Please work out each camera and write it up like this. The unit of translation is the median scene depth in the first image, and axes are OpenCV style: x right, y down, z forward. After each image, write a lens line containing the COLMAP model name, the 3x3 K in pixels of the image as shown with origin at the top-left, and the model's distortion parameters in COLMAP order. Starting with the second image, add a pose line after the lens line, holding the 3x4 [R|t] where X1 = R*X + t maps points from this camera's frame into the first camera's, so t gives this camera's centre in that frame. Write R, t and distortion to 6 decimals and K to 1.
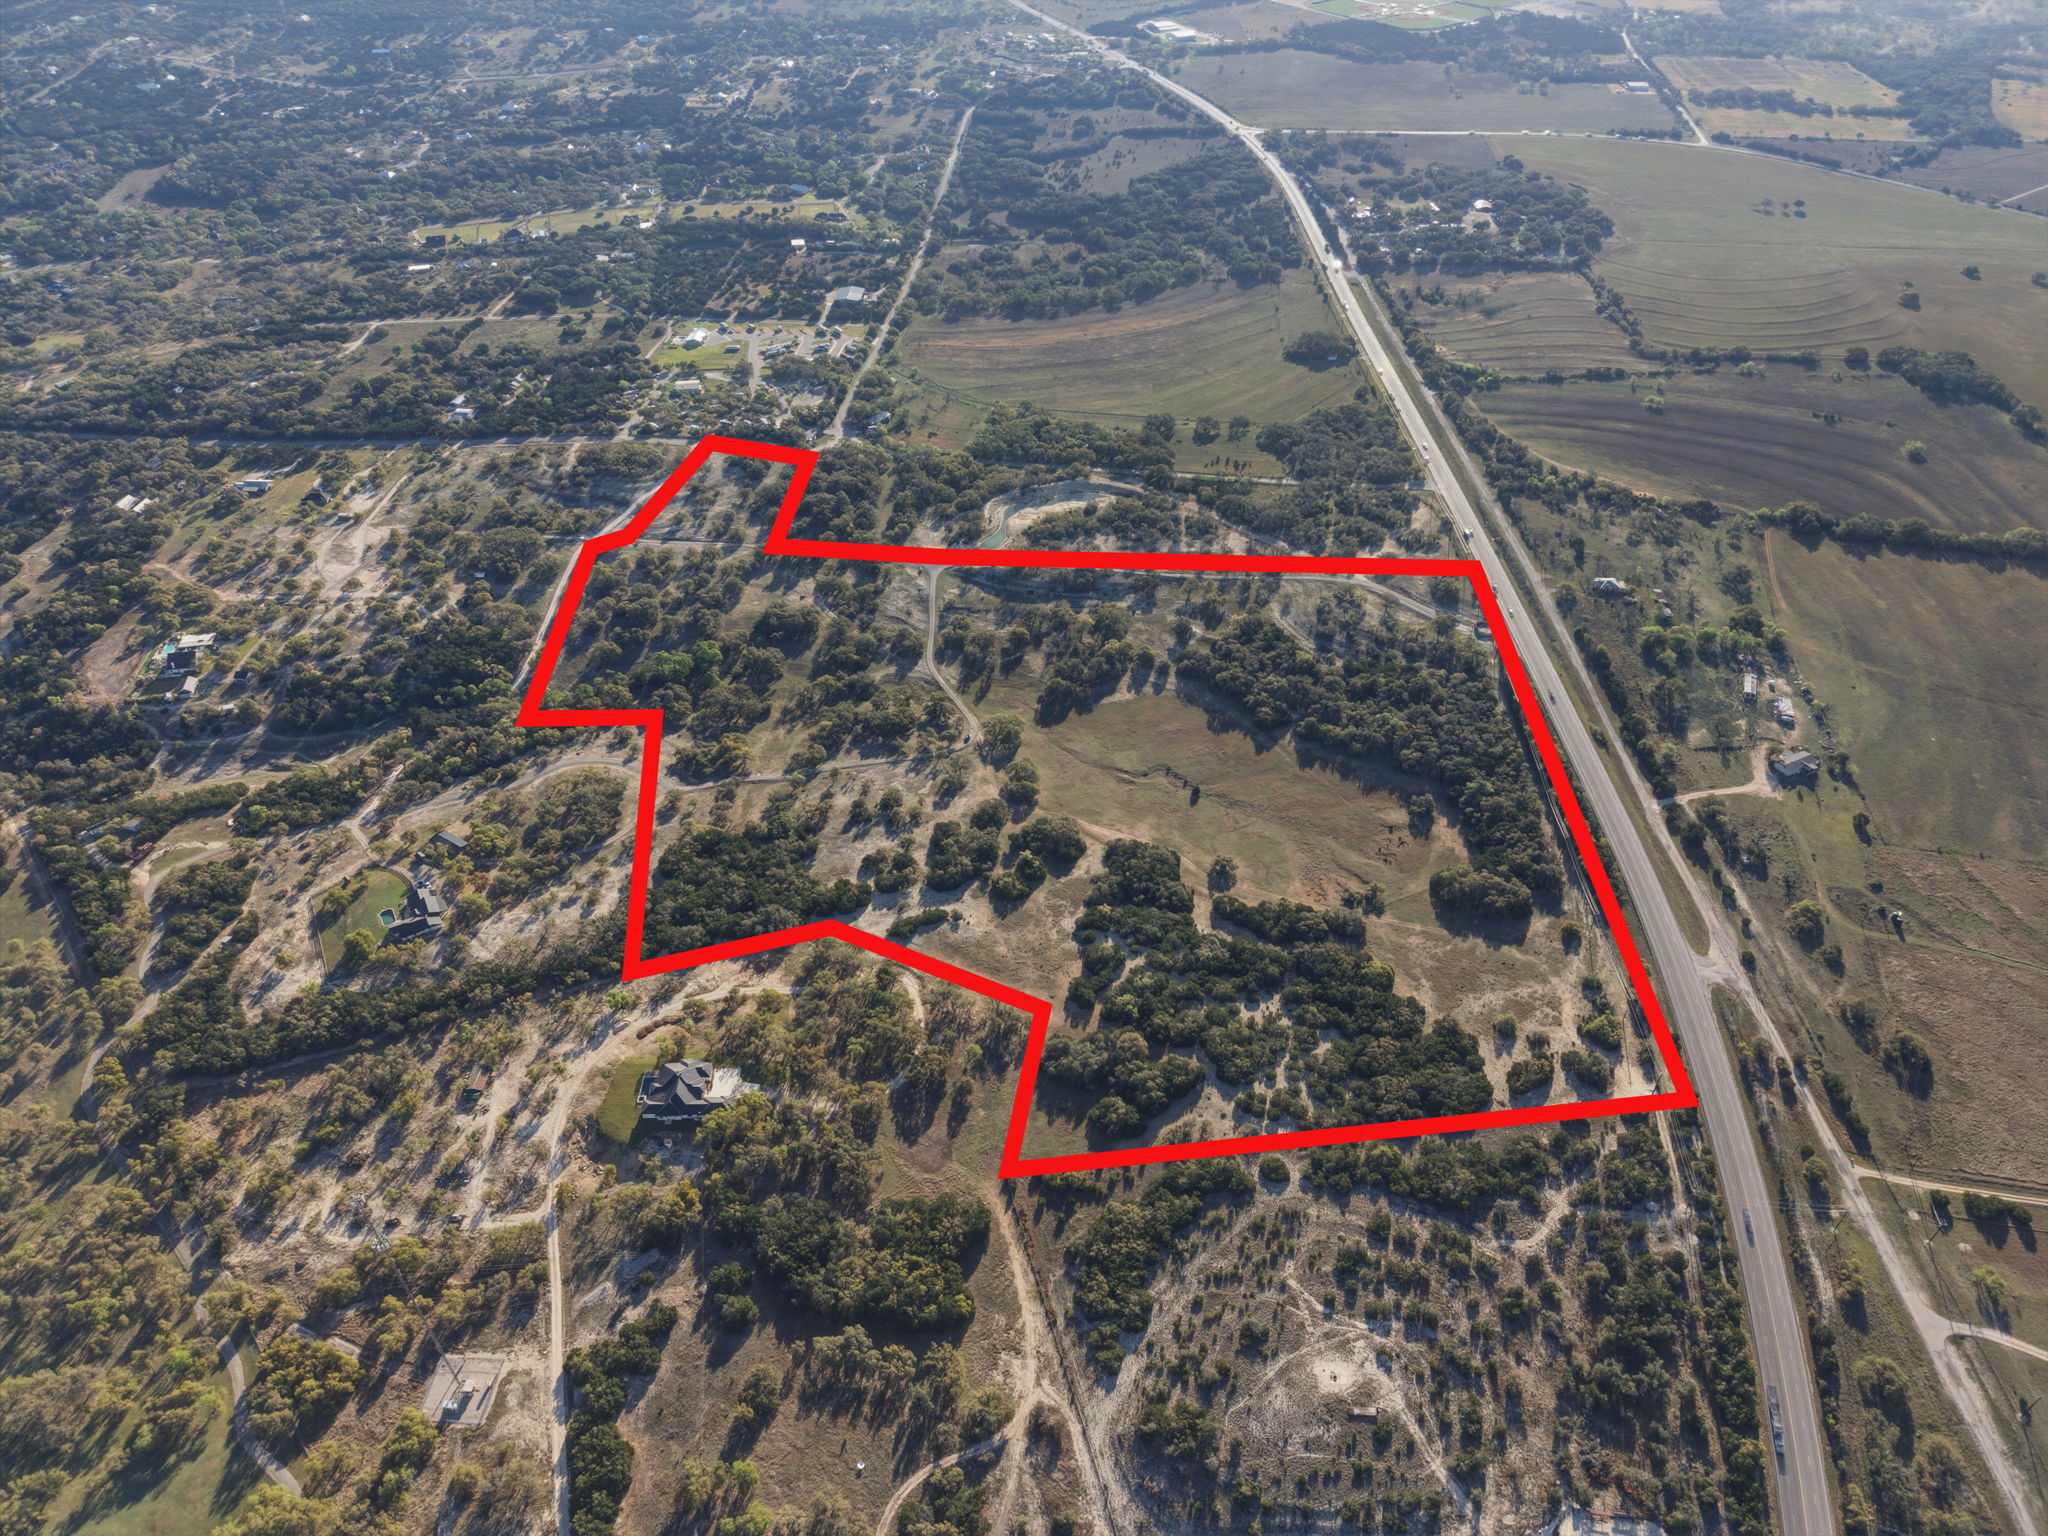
lens RADIAL K [[1368.9, 0, 1026.4], [0, 1368.9, 767.5], [0, 0, 1]] dist [0.032562, -0.036342]
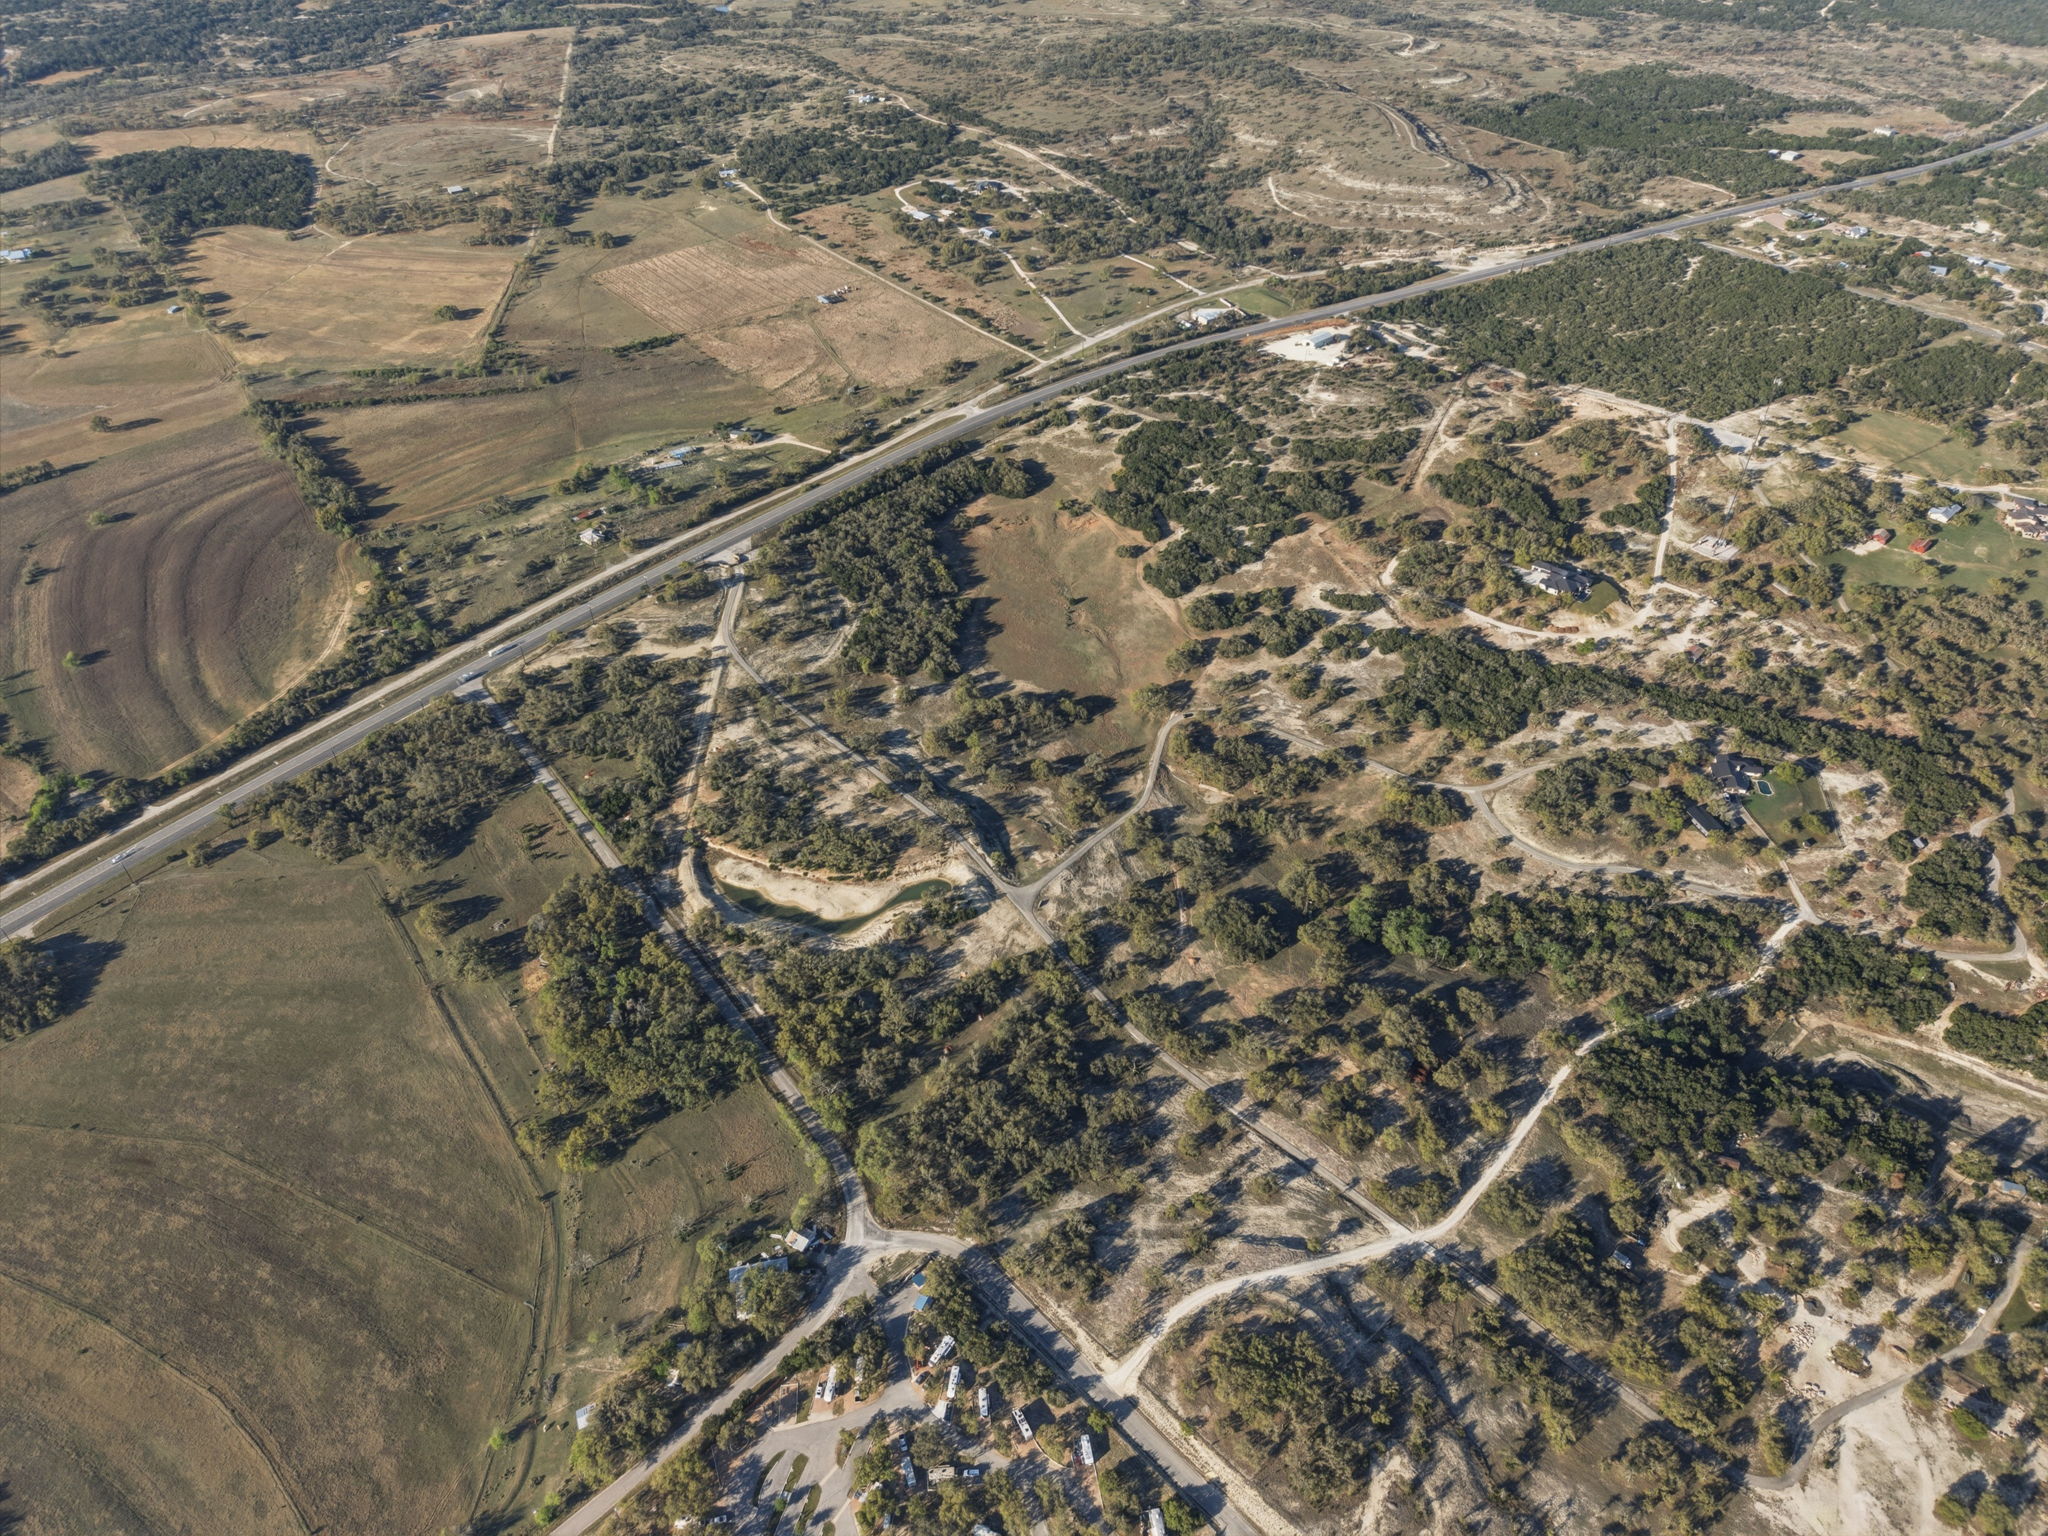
lens RADIAL K [[1368.9, 0, 1026.4], [0, 1368.9, 767.5], [0, 0, 1]] dist [0.032562, -0.036342]
pose [[-0.756966, -0.414261, 0.505362, -0.558993], [0.421905, 0.280732, 0.862082, -1.088098], [-0.498998, 0.865781, -0.037726, 1.304398]]
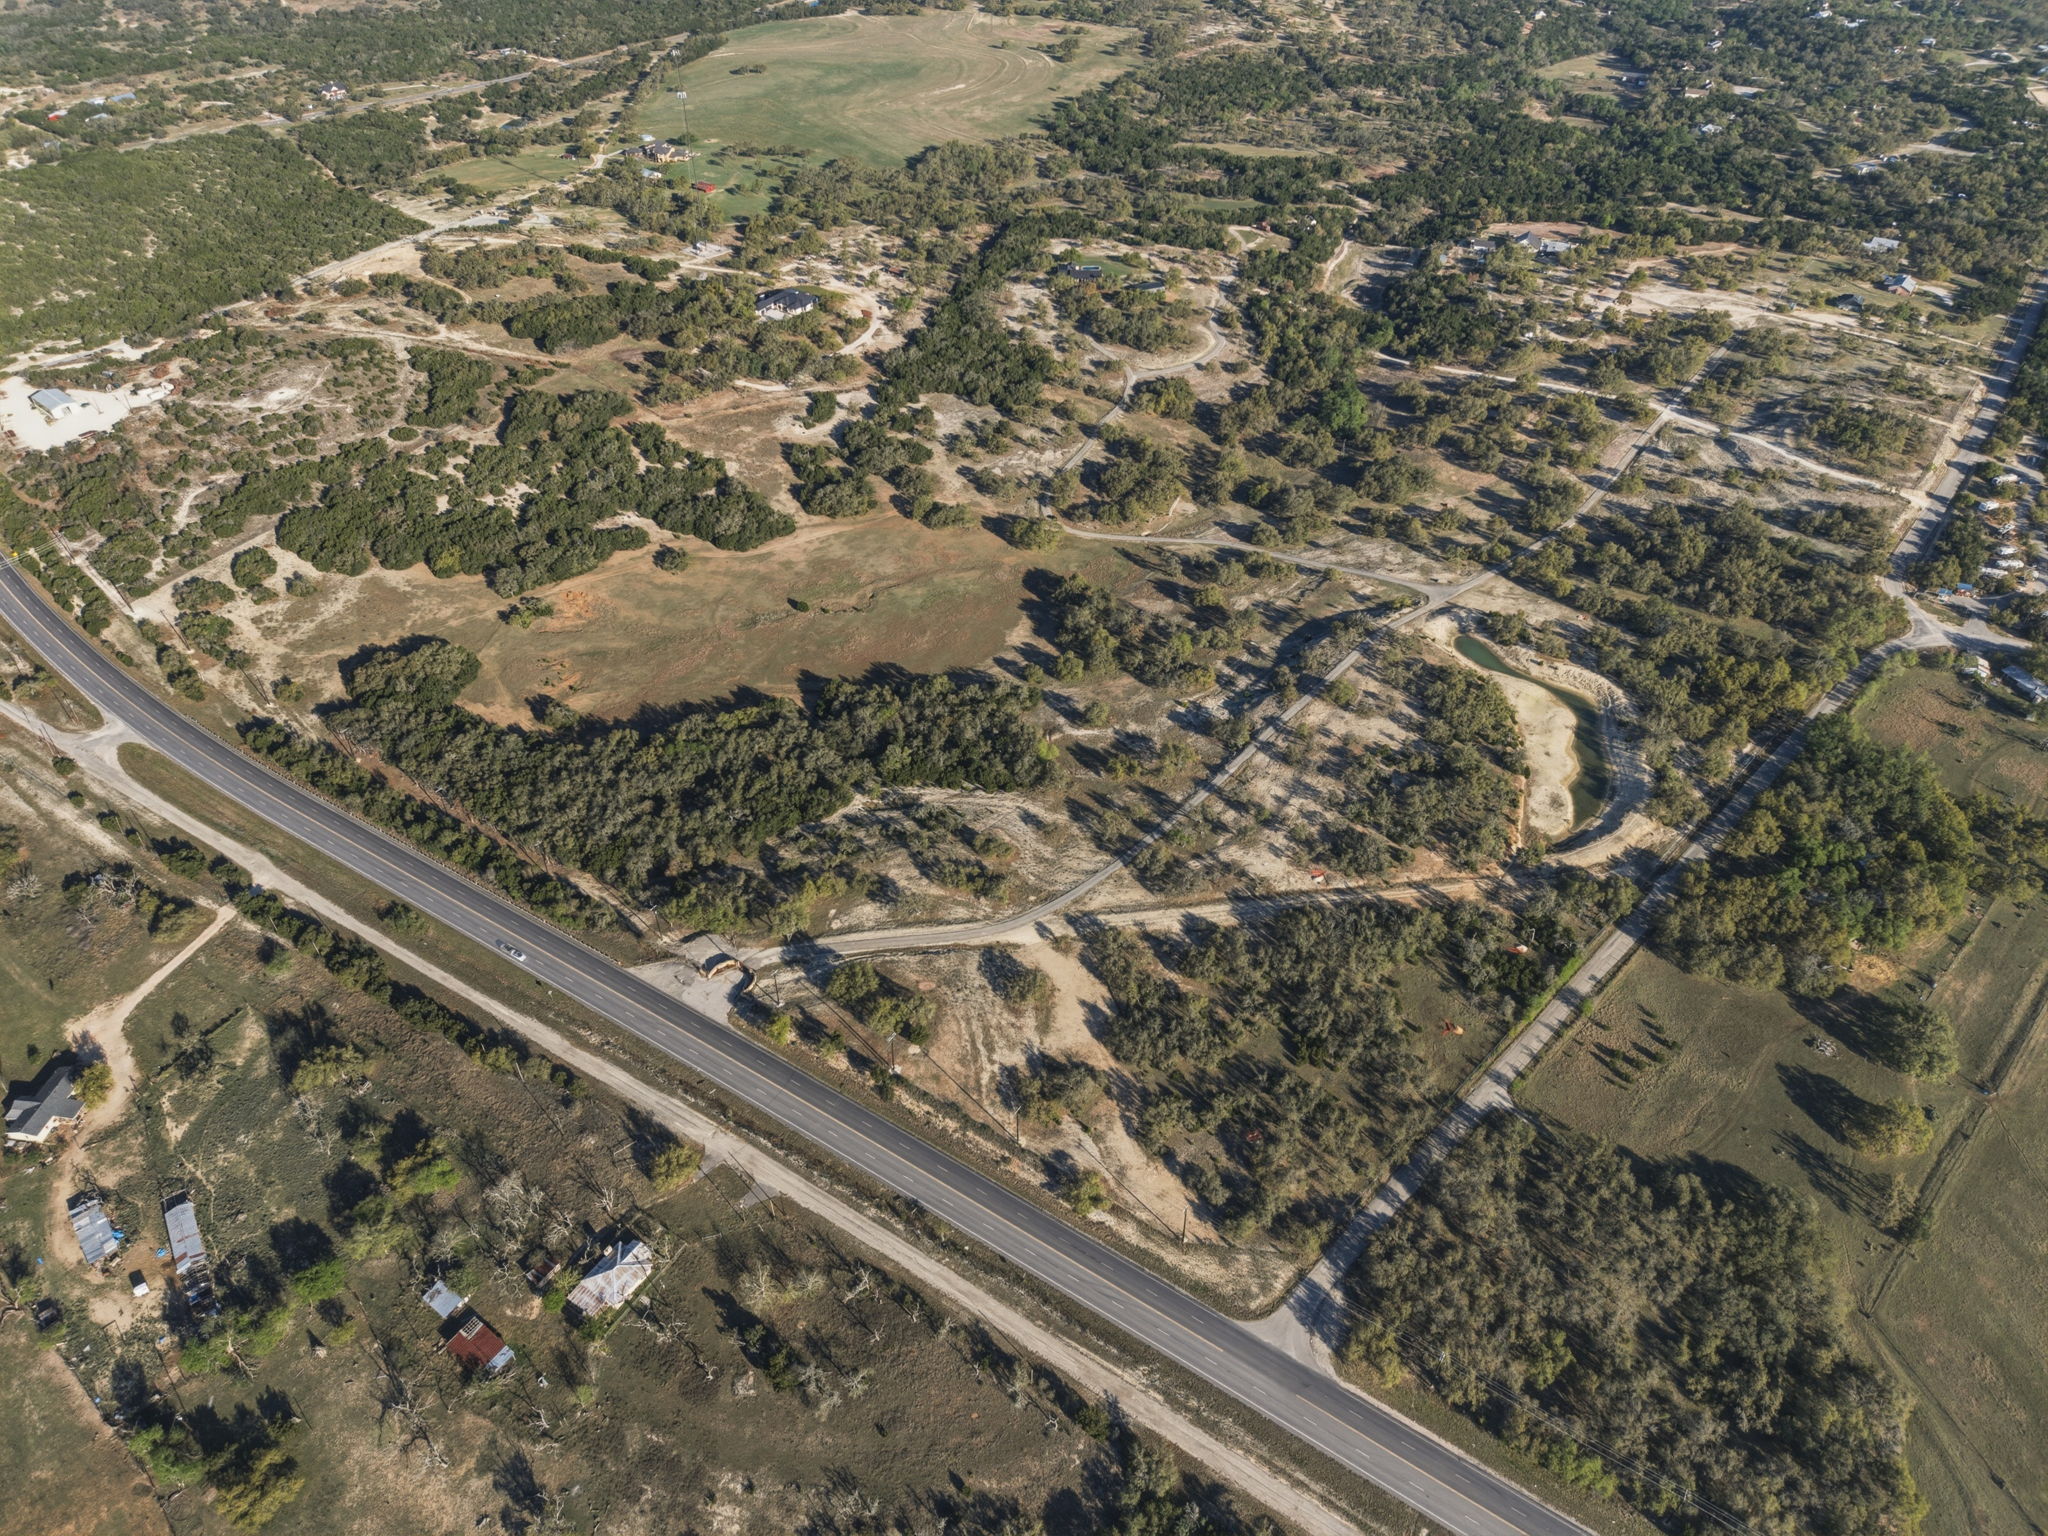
lens RADIAL K [[1368.9, 0, 1026.4], [0, 1368.9, 767.5], [0, 0, 1]] dist [0.032562, -0.036342]
pose [[-0.542547, 0.543155, -0.640801, 0.673128], [-0.533455, 0.366491, 0.762306, -0.683886], [0.648897, 0.755425, 0.090910, 1.184566]]
